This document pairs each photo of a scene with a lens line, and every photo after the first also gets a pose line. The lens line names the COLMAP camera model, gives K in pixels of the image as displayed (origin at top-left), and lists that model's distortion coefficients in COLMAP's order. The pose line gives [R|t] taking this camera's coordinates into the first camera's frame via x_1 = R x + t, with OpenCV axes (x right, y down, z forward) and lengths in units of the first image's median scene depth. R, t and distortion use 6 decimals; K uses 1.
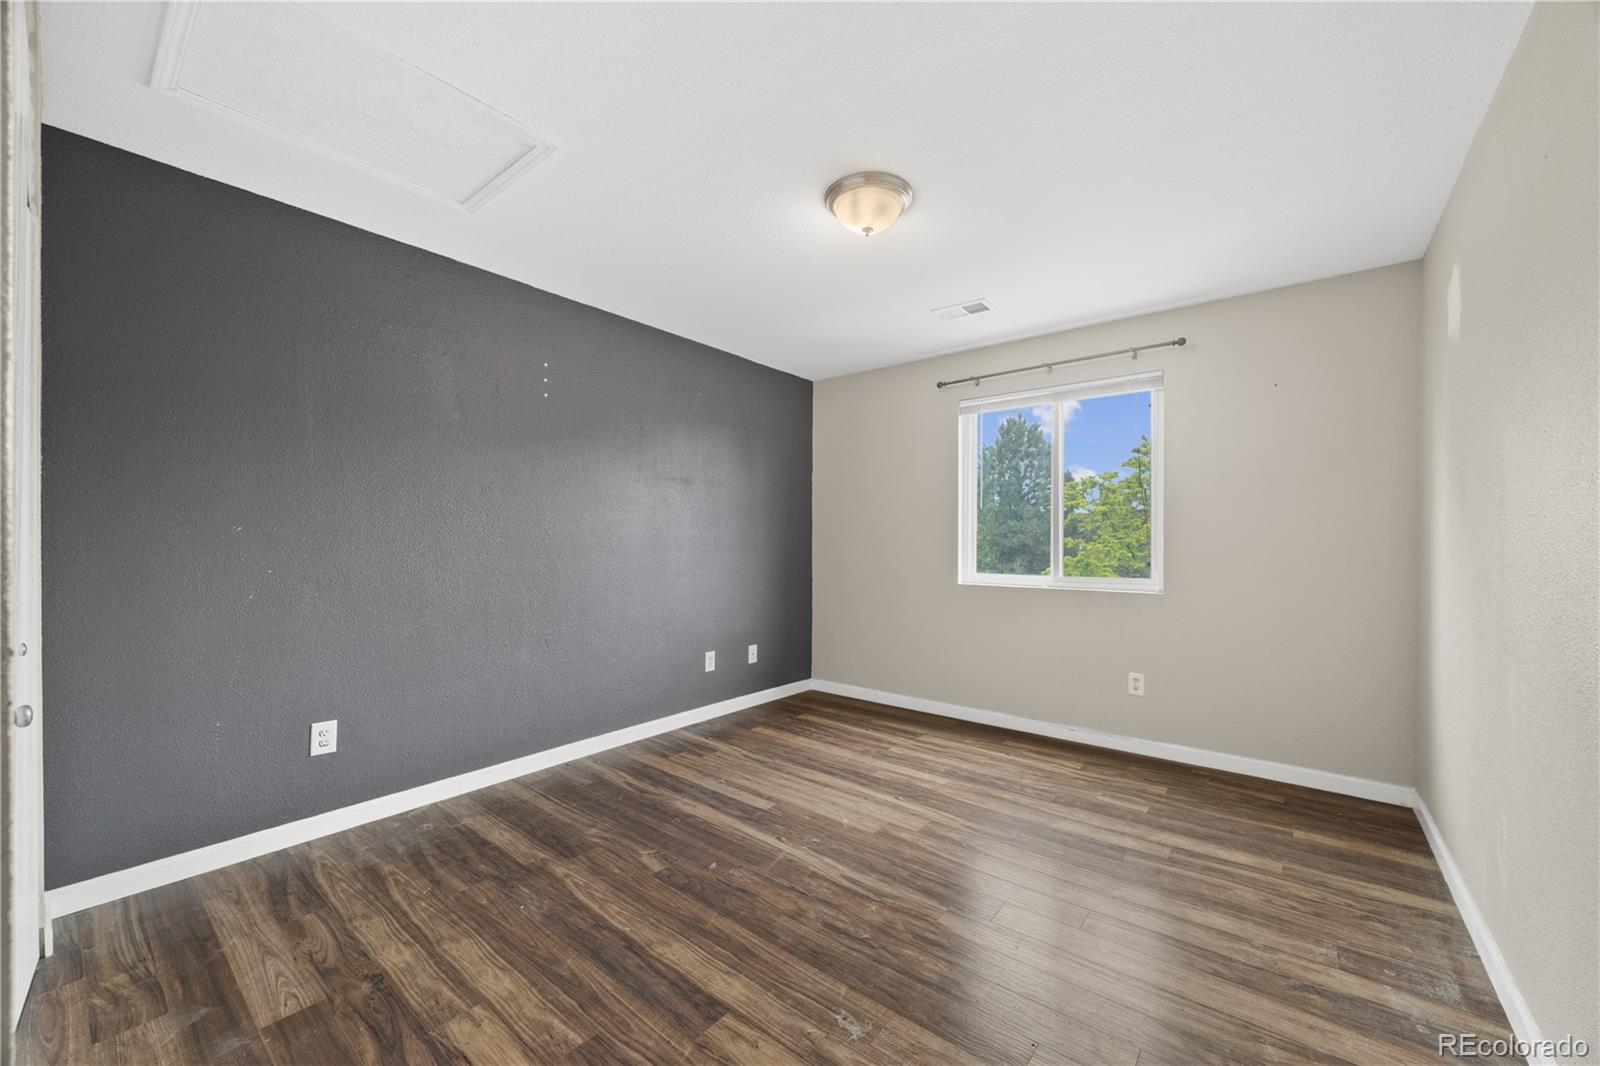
lens RADIAL K [[613.0, 0, 806.3], [0, 613.0, 540.3], [0, 0, 1]] dist [-0.001017, 0.000277]
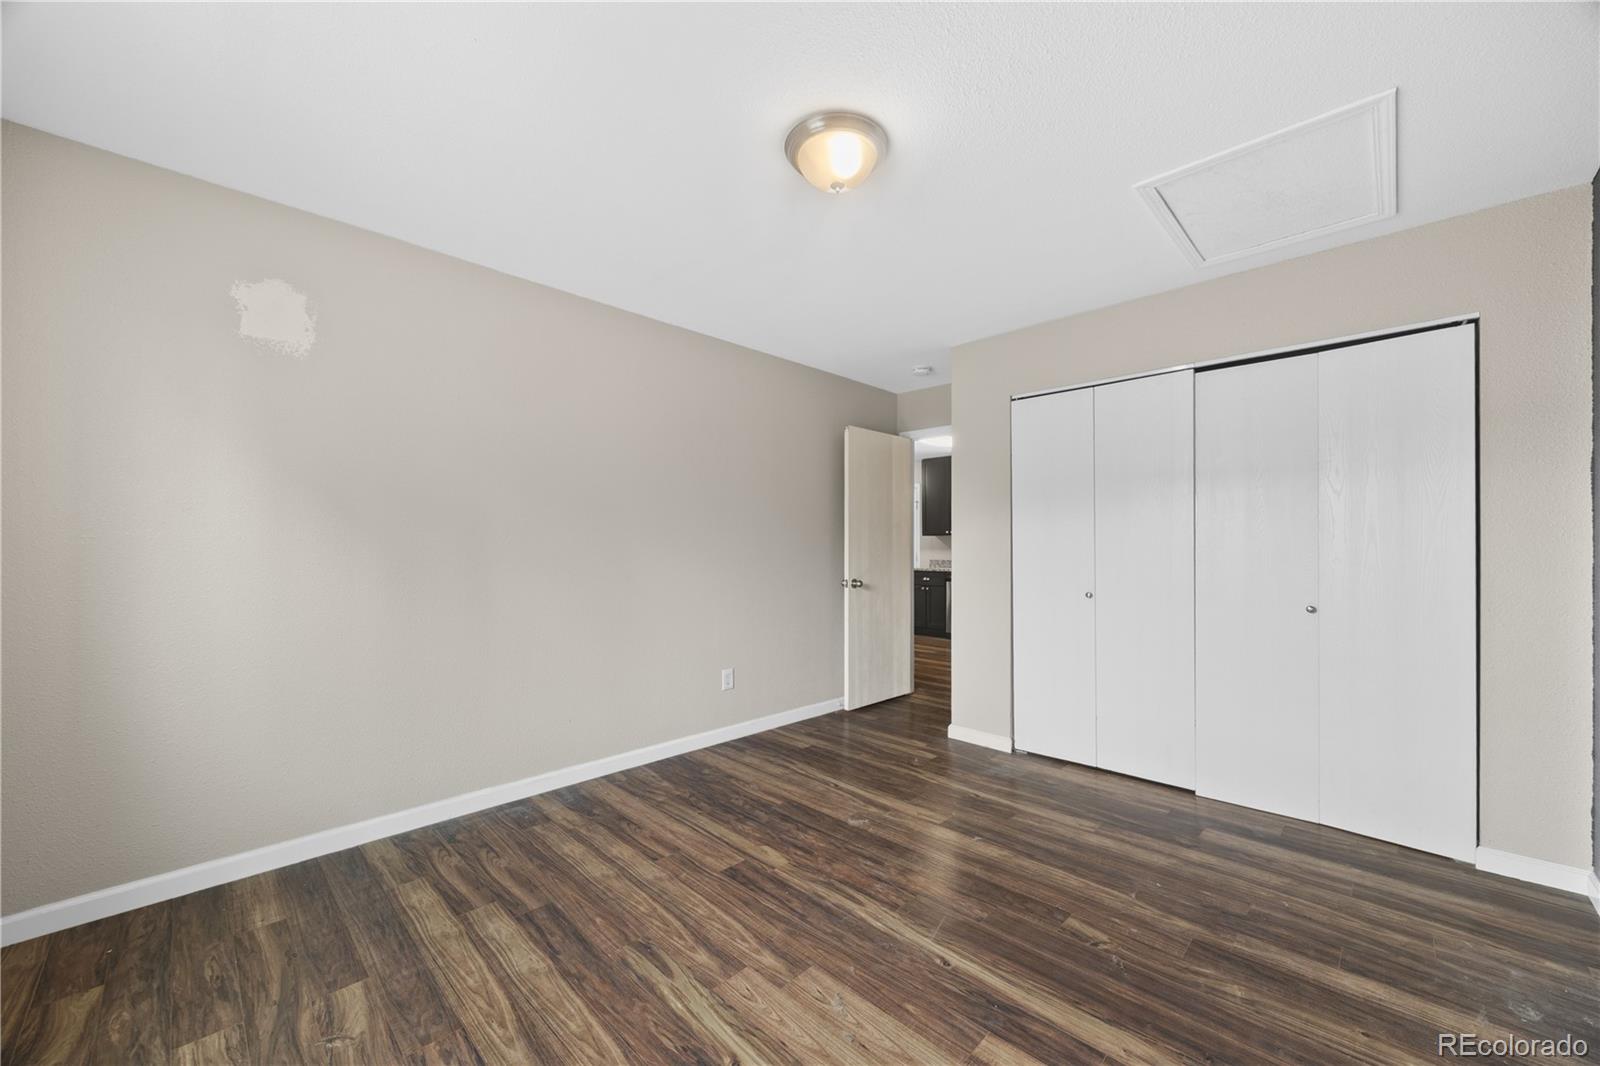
lens RADIAL K [[606.8, 0, 803.2], [0, 606.8, 543.7], [0, 0, 1]] dist [-0.002323, 0.000151]
pose [[-0.994771, -0.004393, 0.102039, 0.047134], [-0.005260, 0.999952, -0.008229, 0.000312], [-0.101998, -0.008723, -0.994746, 1.604750]]
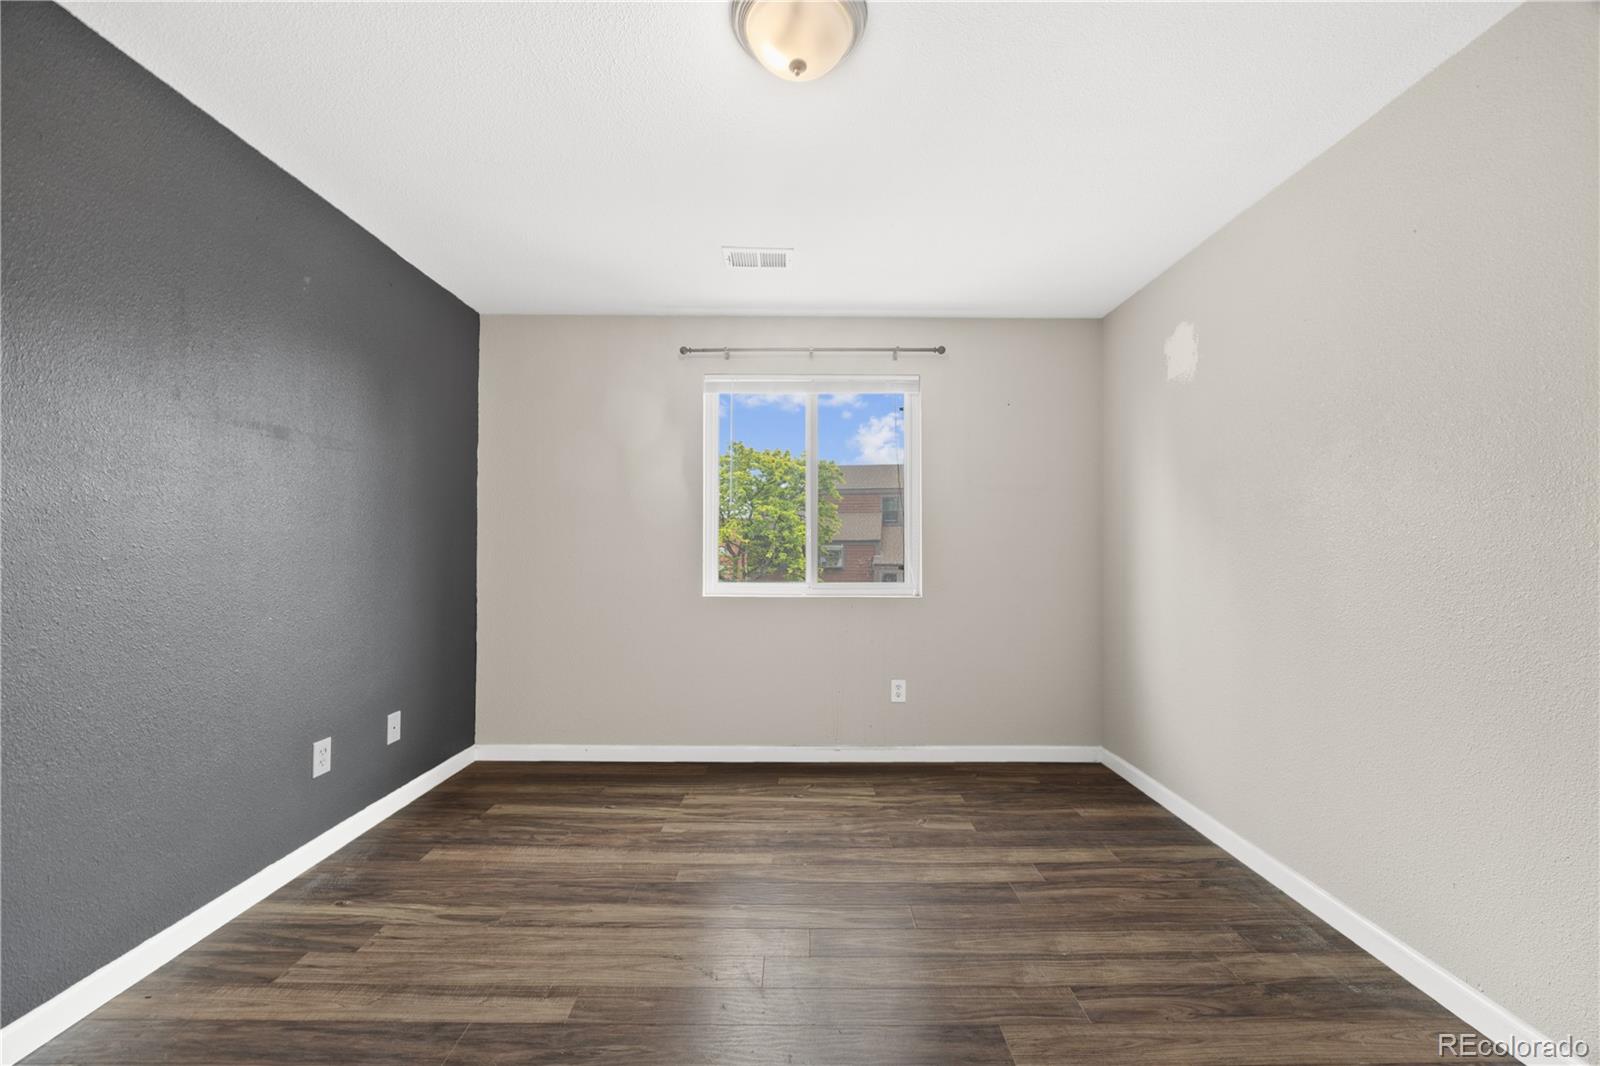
lens RADIAL K [[616.9, 0, 803.6], [0, 616.9, 536.7], [0, 0, 1]] dist [-0.000808, 0.000243]
pose [[0.776423, 0.009104, 0.630146, -0.264122], [-0.002193, 0.999929, -0.011744, 0.000787], [-0.630208, 0.007737, 0.776388, 0.428513]]
